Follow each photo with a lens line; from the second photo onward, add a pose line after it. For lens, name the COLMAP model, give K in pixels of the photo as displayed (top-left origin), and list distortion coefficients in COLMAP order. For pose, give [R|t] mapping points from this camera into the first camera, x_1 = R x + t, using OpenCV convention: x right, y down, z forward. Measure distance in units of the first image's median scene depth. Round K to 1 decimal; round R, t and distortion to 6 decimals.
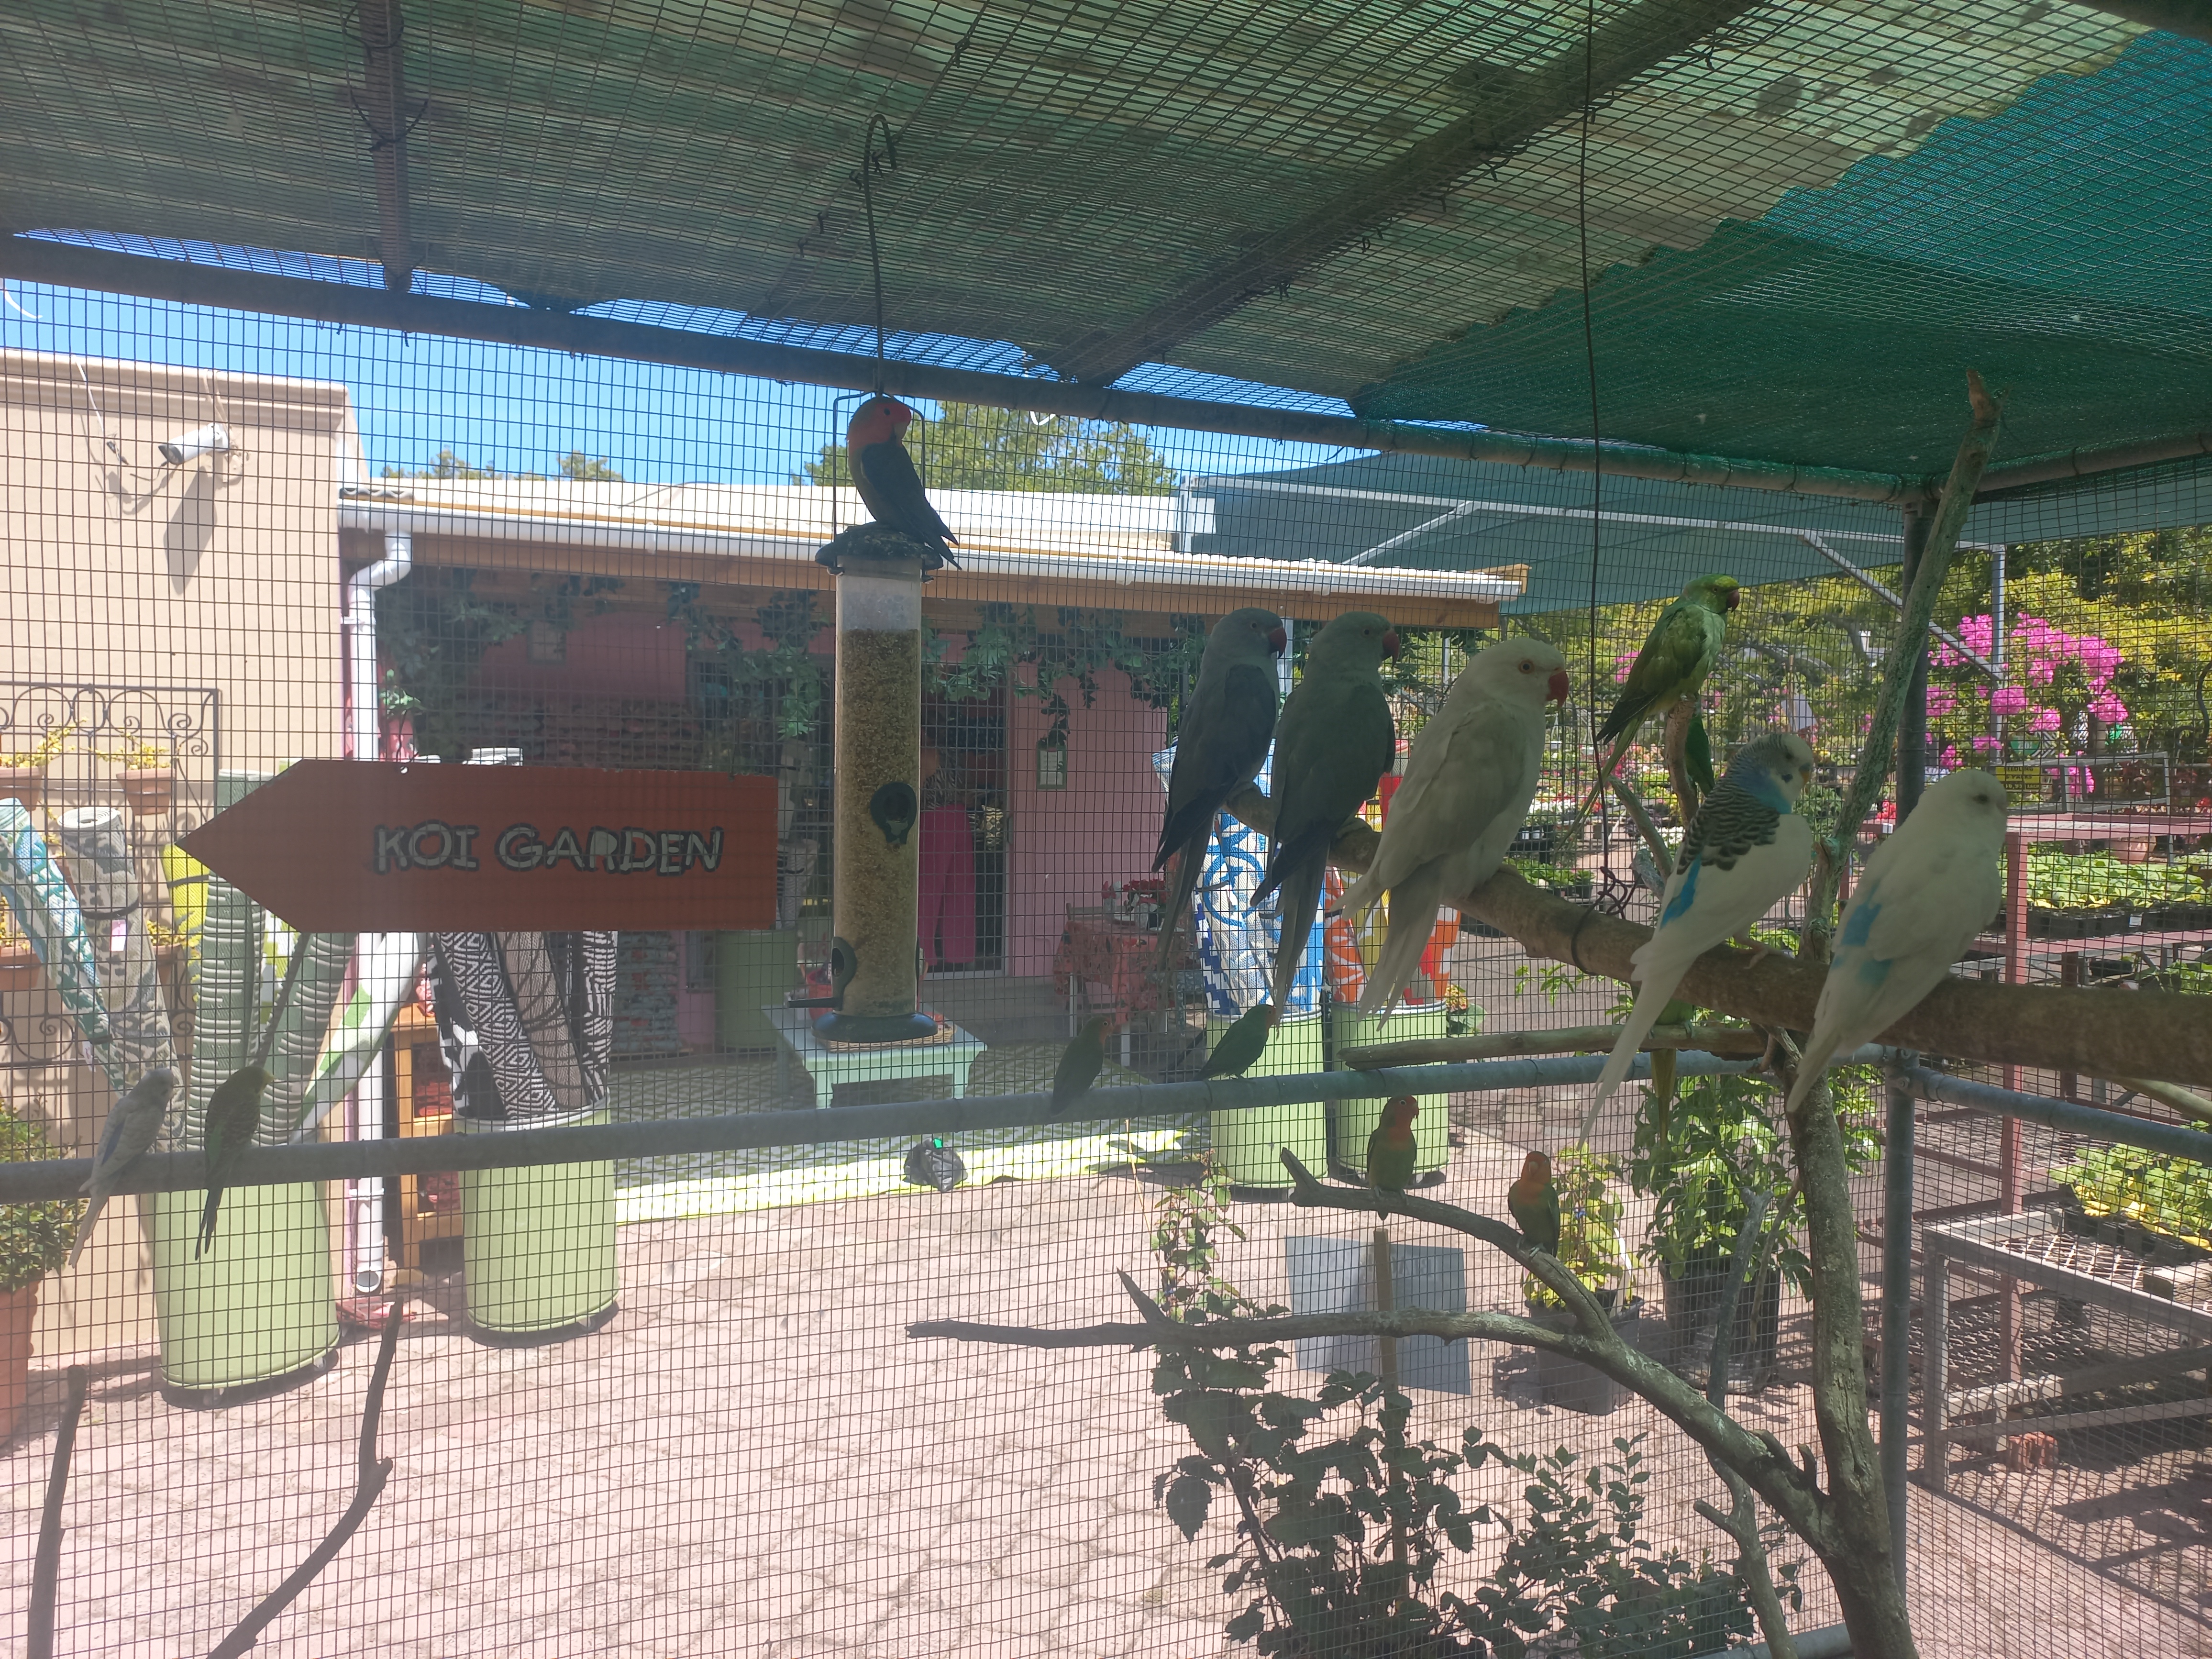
lens RADIAL K [[1584.4, 0, 1104.7], [0, 1584.4, 841.8], [0, 0, 1]] dist [0.040206, -0.020830]
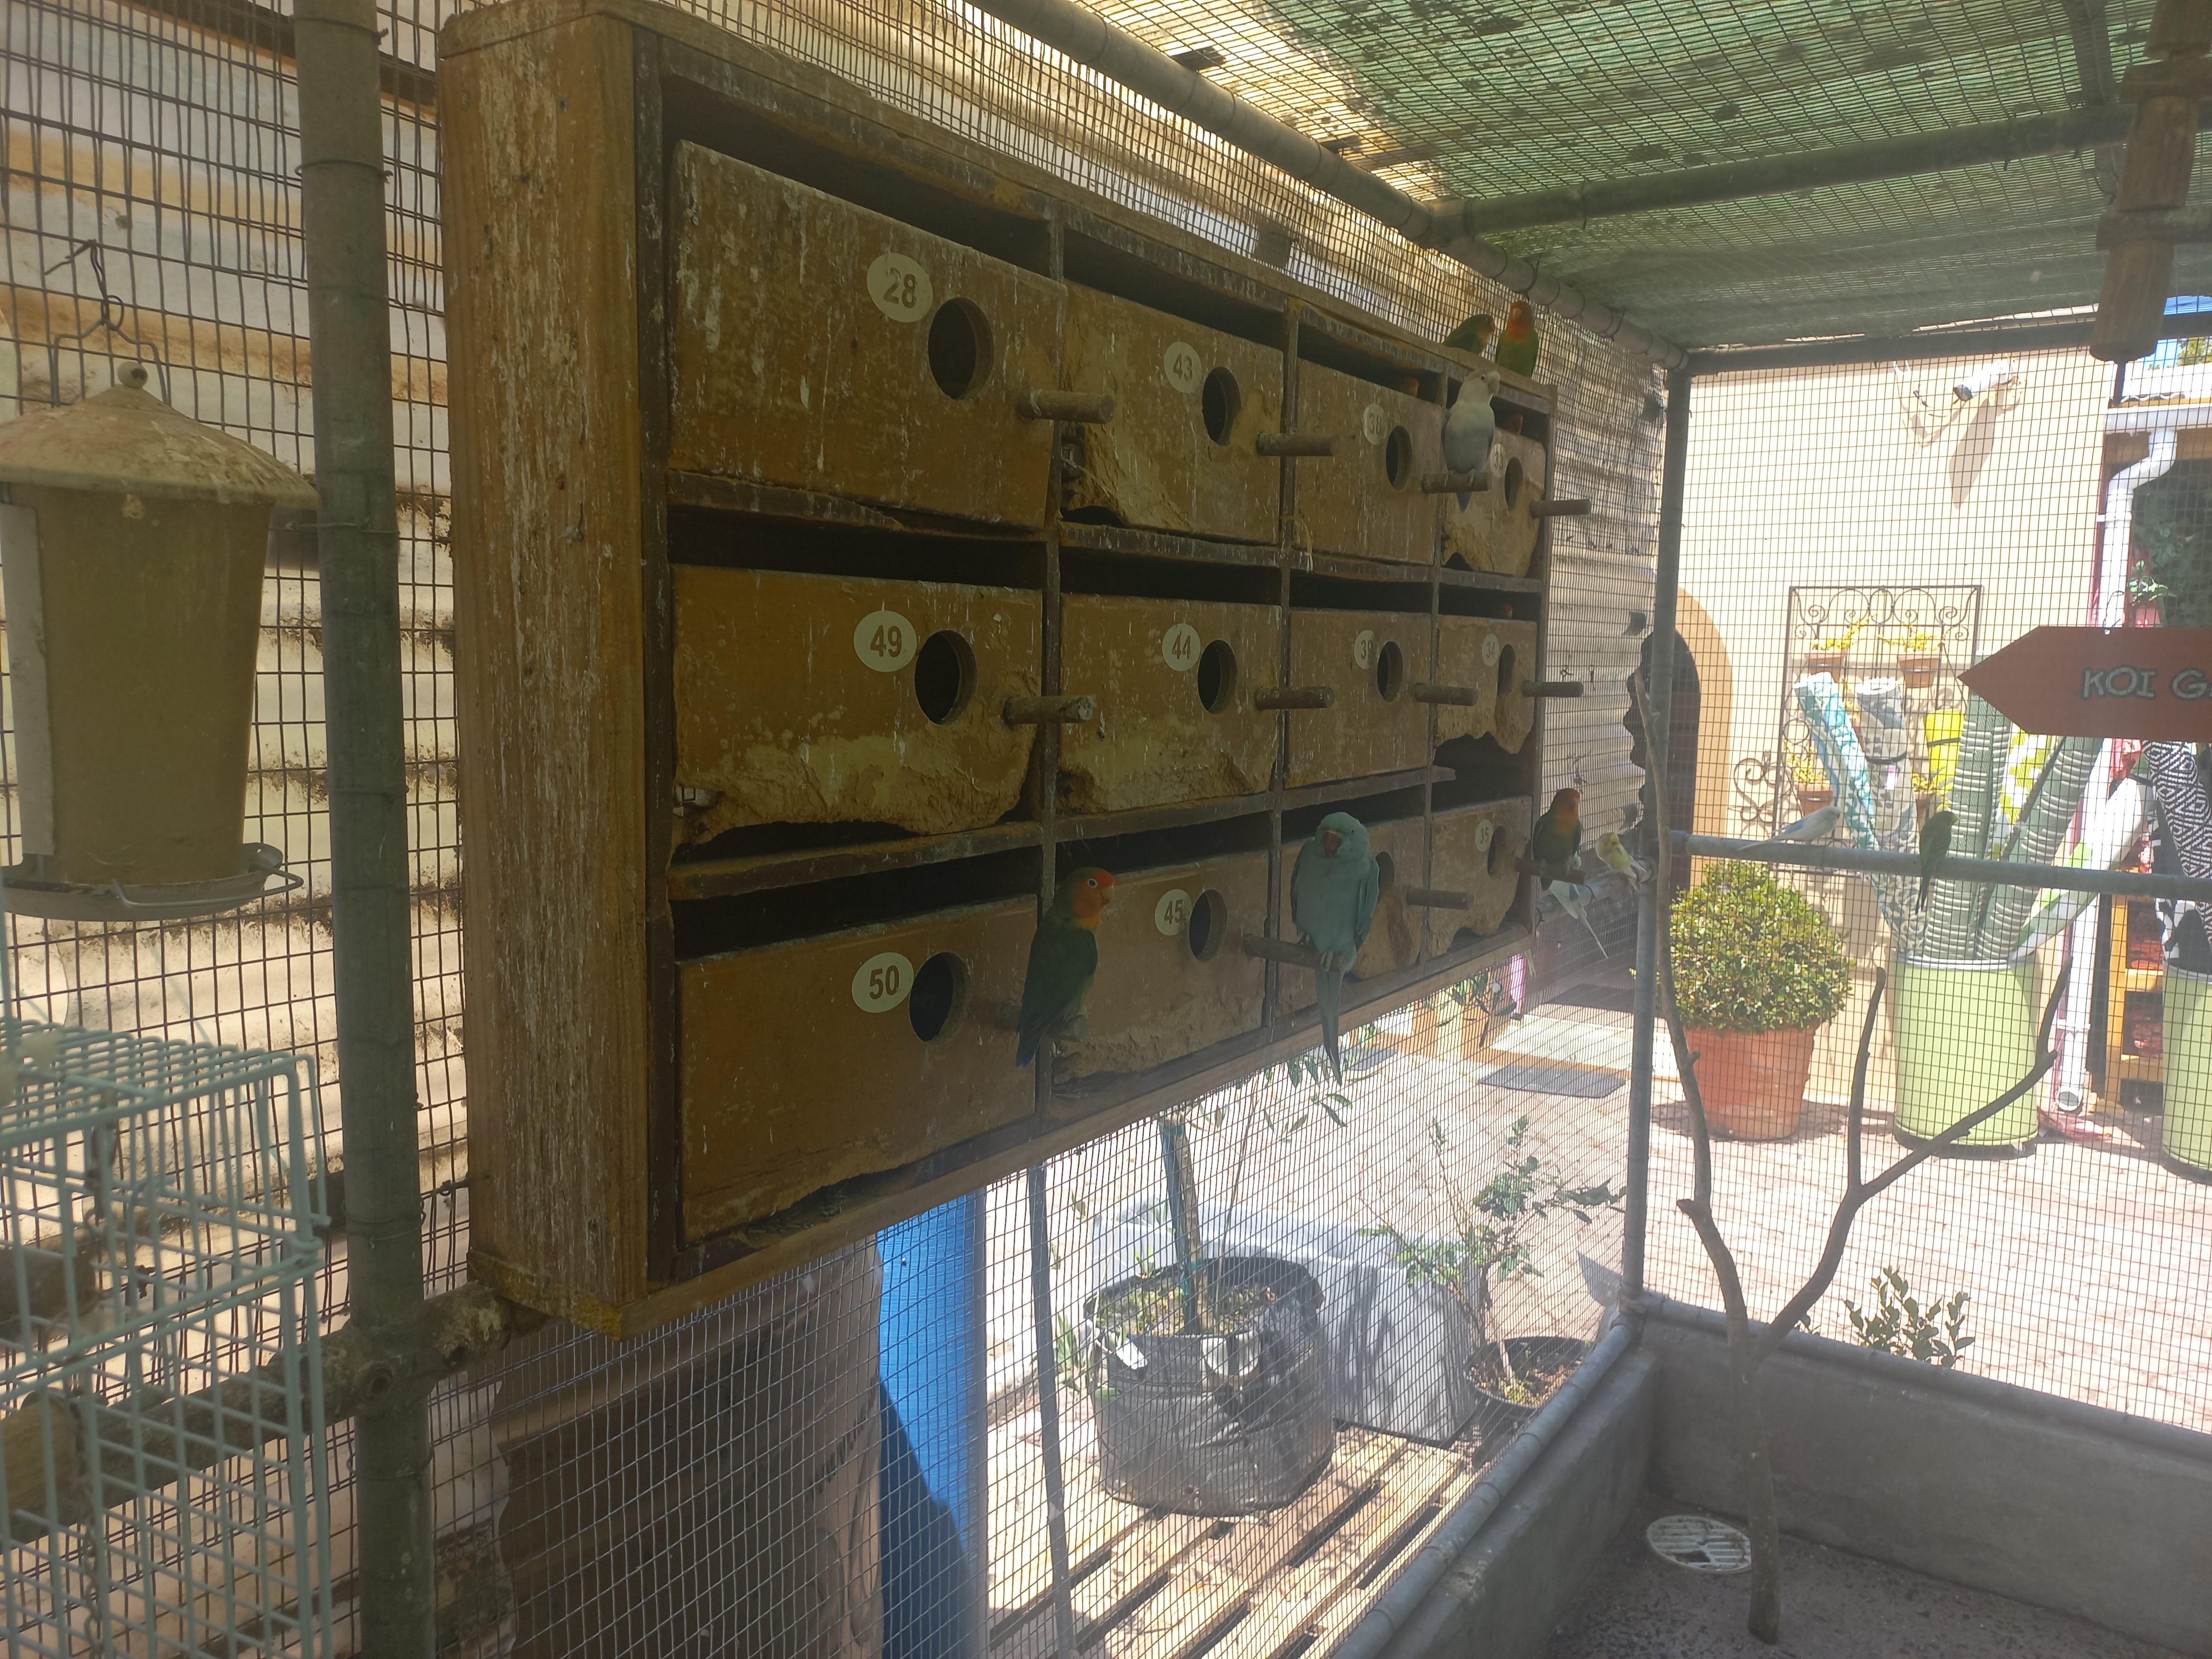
lens RADIAL K [[1584.4, 0, 1101.6], [0, 1584.4, 839.5], [0, 0, 1]] dist [0.040206, -0.020830]
pose [[0.541360, 0.090639, -0.835891, 0.108810], [-0.038382, 0.995800, 0.083121, 0.019616], [0.839914, -0.012915, 0.542565, -0.205404]]
